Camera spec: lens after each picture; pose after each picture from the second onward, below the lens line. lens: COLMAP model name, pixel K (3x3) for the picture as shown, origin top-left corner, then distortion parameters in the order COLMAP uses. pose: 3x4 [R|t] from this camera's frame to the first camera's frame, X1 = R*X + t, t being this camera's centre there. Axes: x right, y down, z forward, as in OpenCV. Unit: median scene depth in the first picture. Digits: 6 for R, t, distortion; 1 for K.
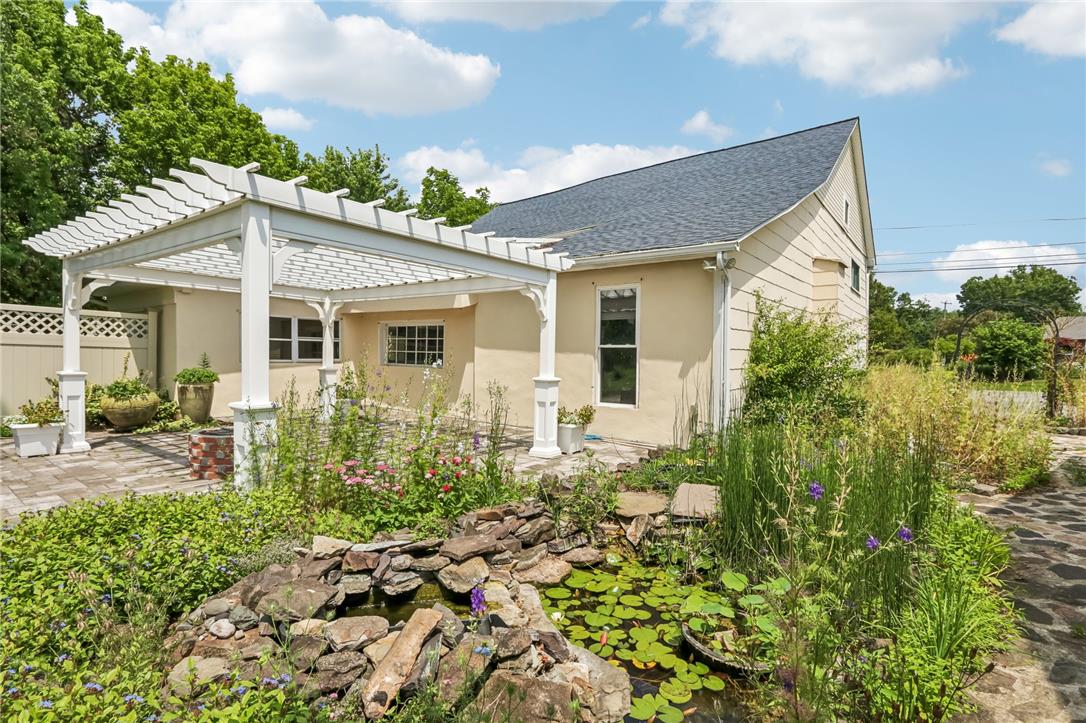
lens RADIAL K [[531.3, 0, 544.7], [0, 531.3, 367.5], [0, 0, 1]] dist [-0.003640, -0.000710]
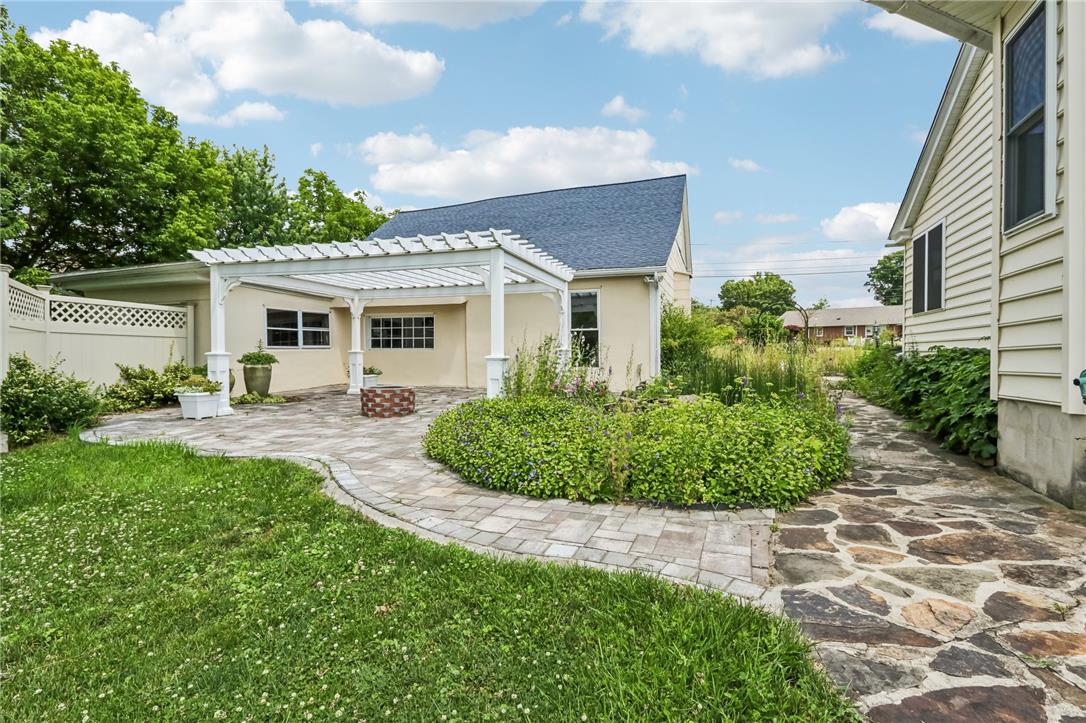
lens RADIAL K [[512.3, 0, 538.4], [0, 512.3, 347.0], [0, 0, 1]] dist [-0.002176, 0.000055]
pose [[0.945952, -0.022723, 0.323511, -0.336202], [0.030886, 0.999320, -0.020120, 0.026234], [-0.322834, 0.029024, 0.946011, -0.249830]]
